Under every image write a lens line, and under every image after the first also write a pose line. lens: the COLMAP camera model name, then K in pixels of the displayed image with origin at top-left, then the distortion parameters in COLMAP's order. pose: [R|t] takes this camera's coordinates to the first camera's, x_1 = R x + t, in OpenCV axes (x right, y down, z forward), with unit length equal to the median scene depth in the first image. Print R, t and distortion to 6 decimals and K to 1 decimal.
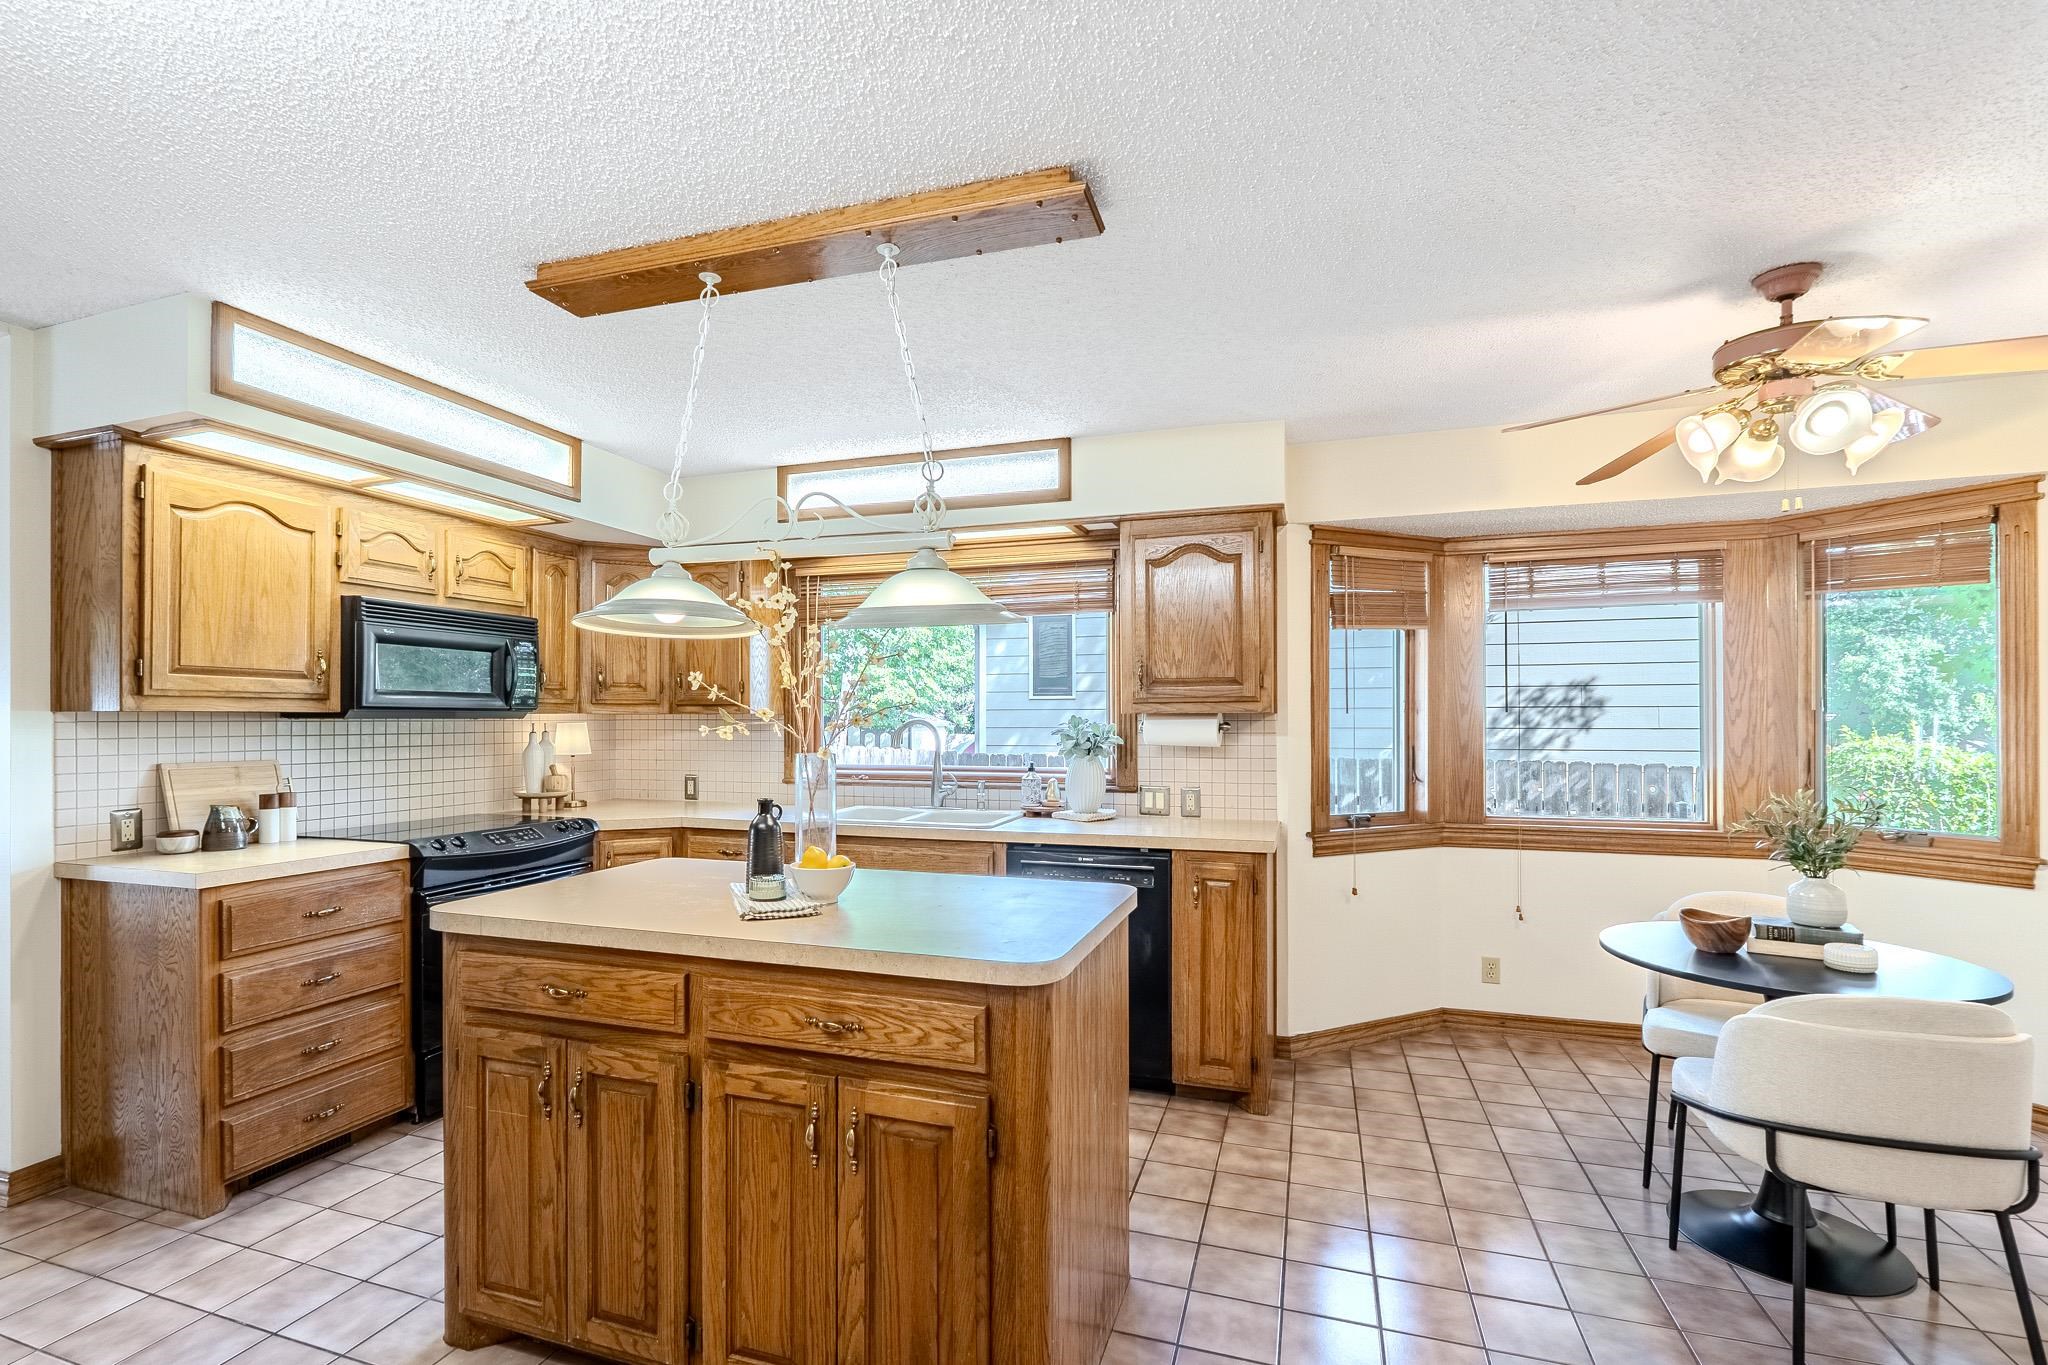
lens RADIAL K [[943.5, 0, 1015.1], [0, 943.5, 711.6], [0, 0, 1]] dist [-0.004769, -0.000353]
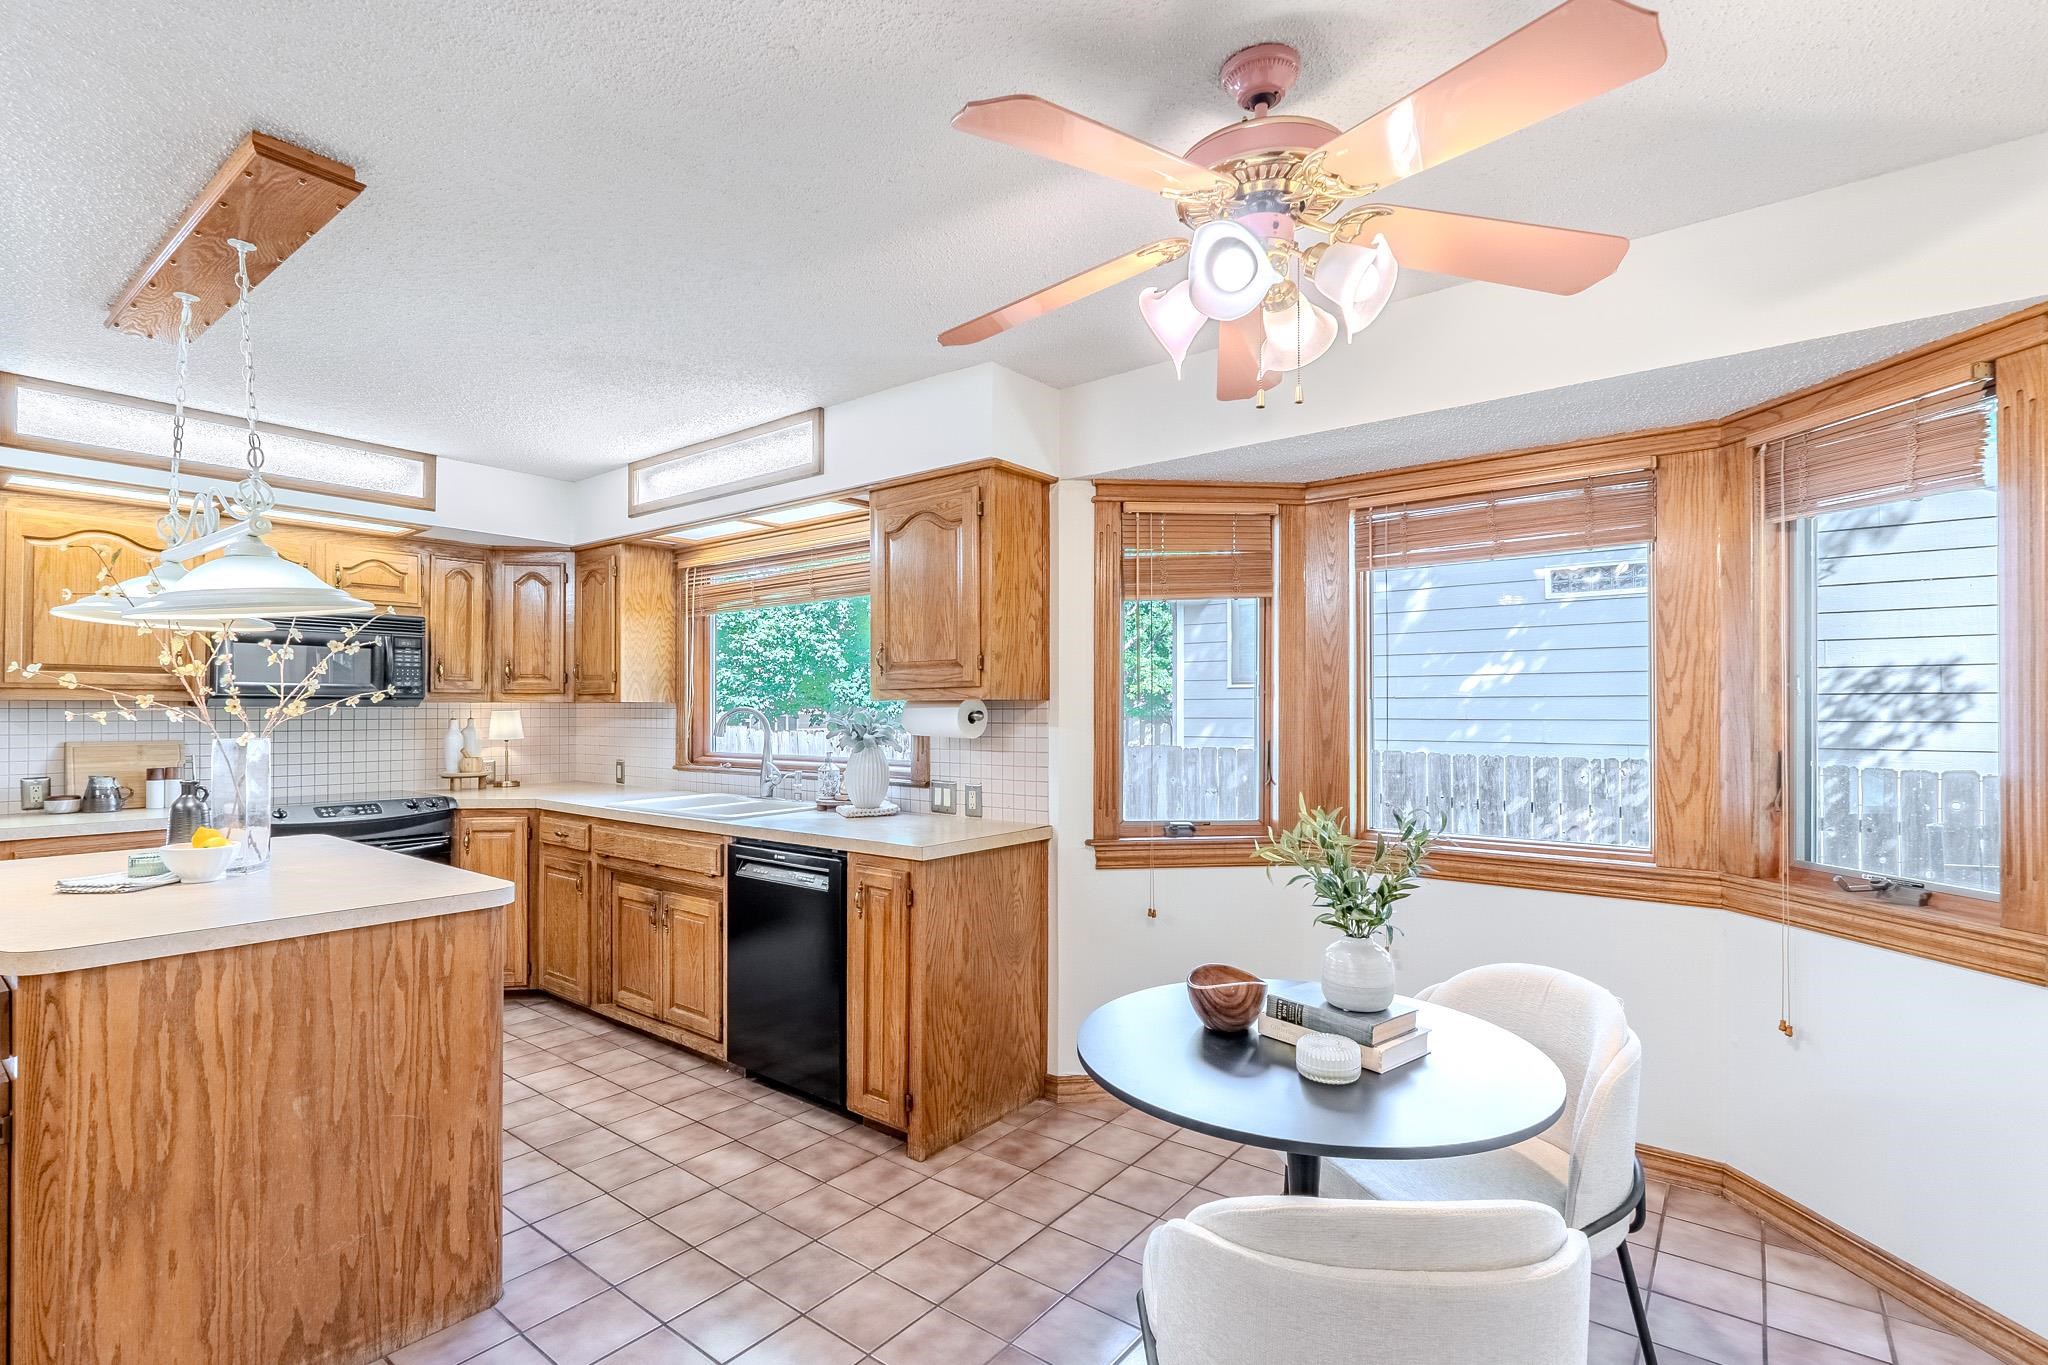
lens RADIAL K [[943.5, 0, 1027.5], [0, 943.5, 701.4], [0, 0, 1]] dist [-0.004769, -0.000353]
pose [[0.945578, -0.002017, -0.325390, 0.546006], [0.001474, 0.999997, -0.001915, 0.004299], [0.325393, 0.001332, 0.945578, 0.176231]]
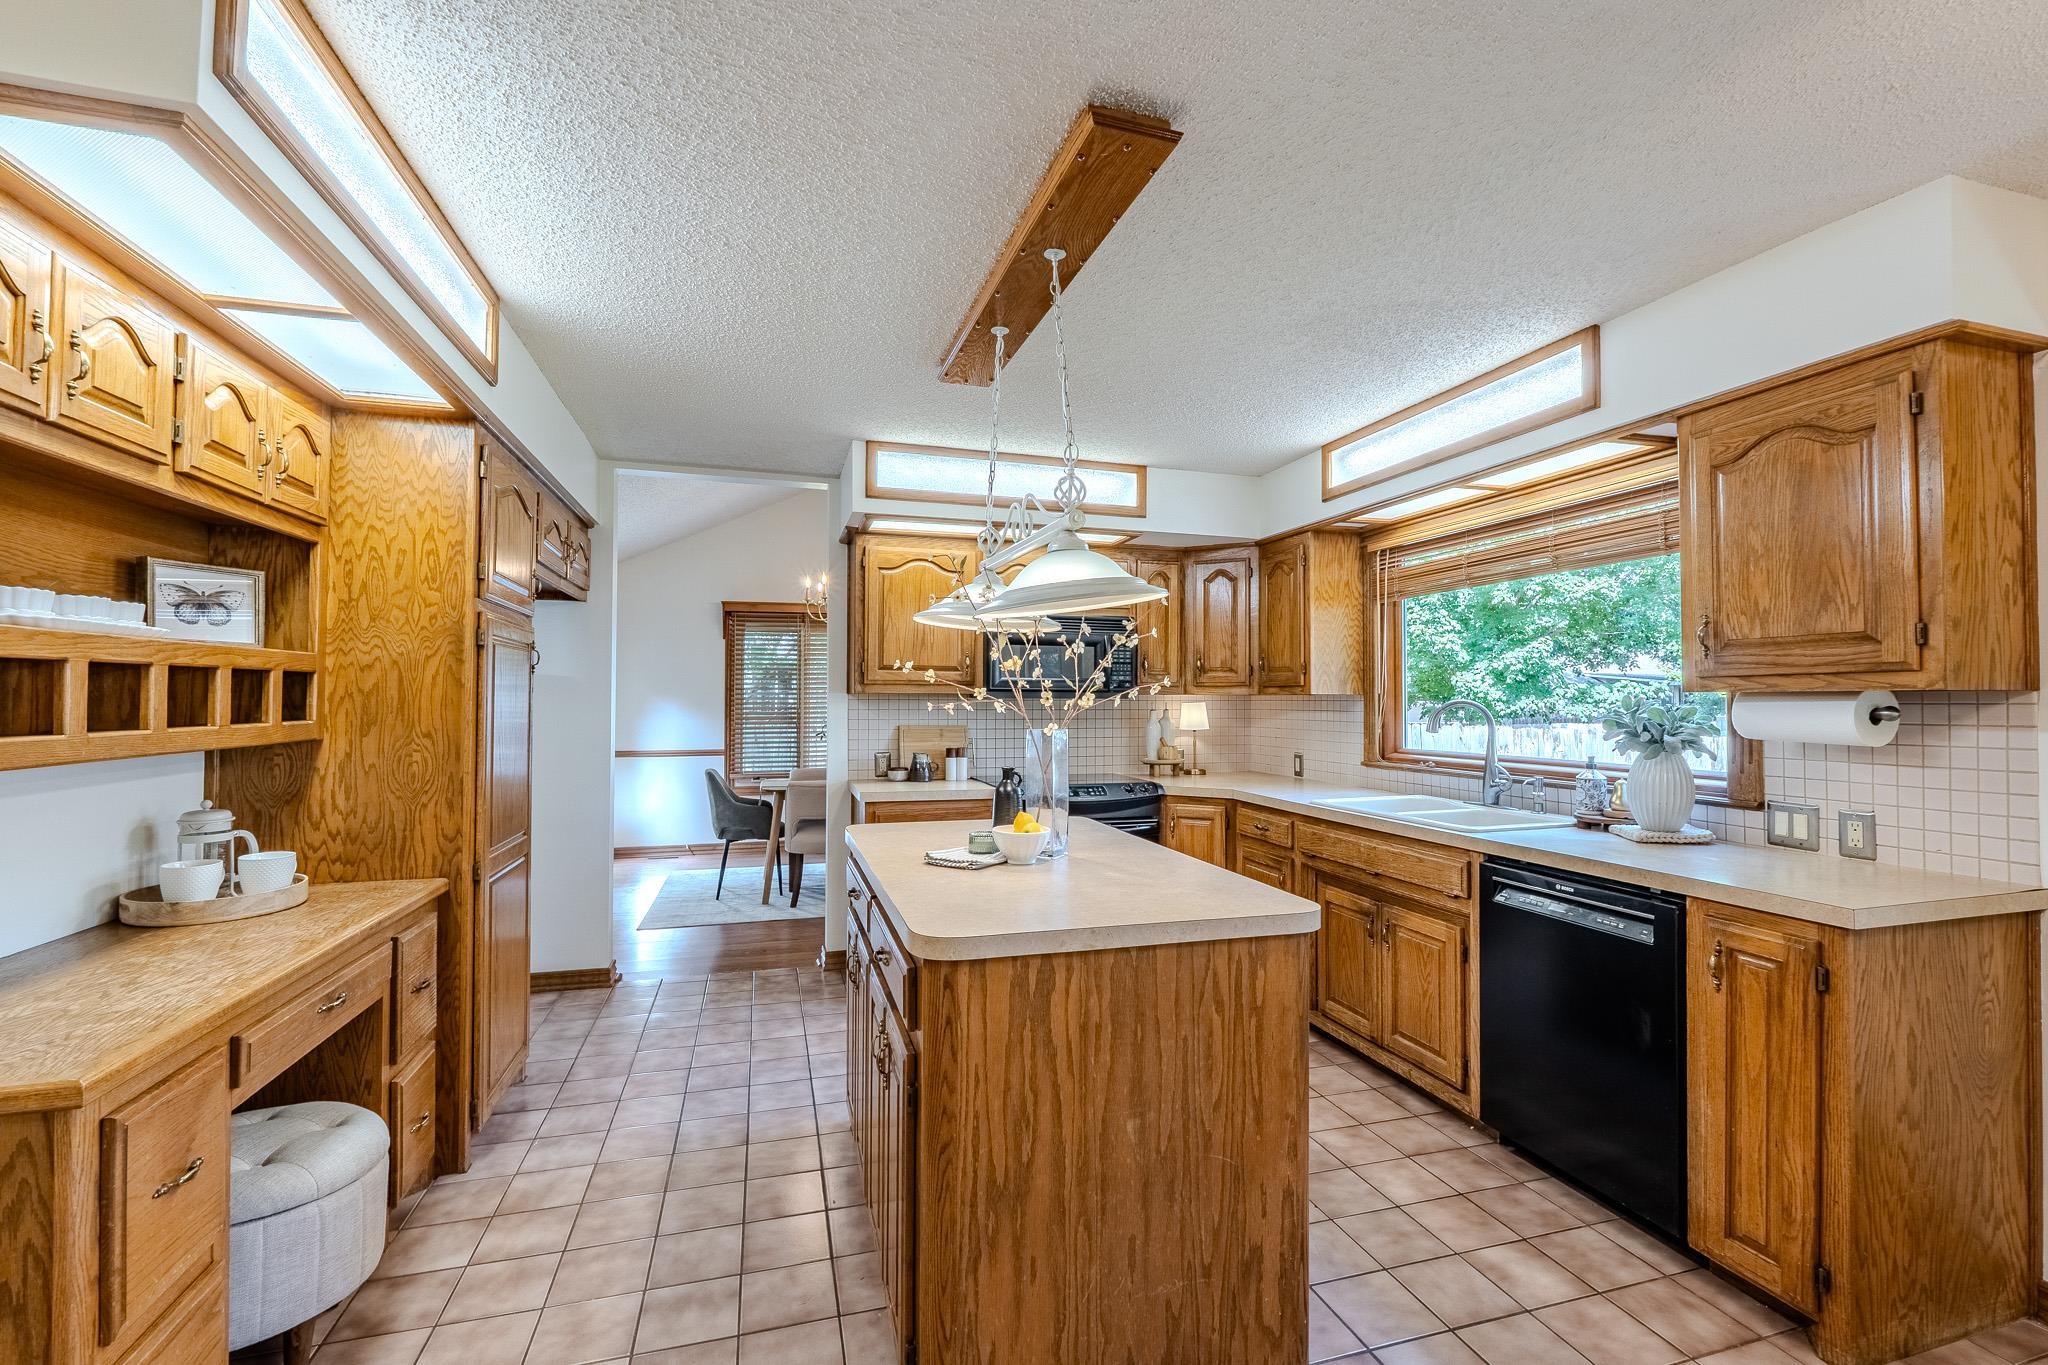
lens RADIAL K [[882.4, 0, 1027.7], [0, 882.4, 684.3], [0, 0, 1]] dist [-0.005222, -0.000791]
pose [[0.580225, -0.012051, -0.814367, 0.354637], [0.001252, 0.999903, -0.013904, 0.004265], [0.814455, 0.007048, 0.580184, 0.224009]]
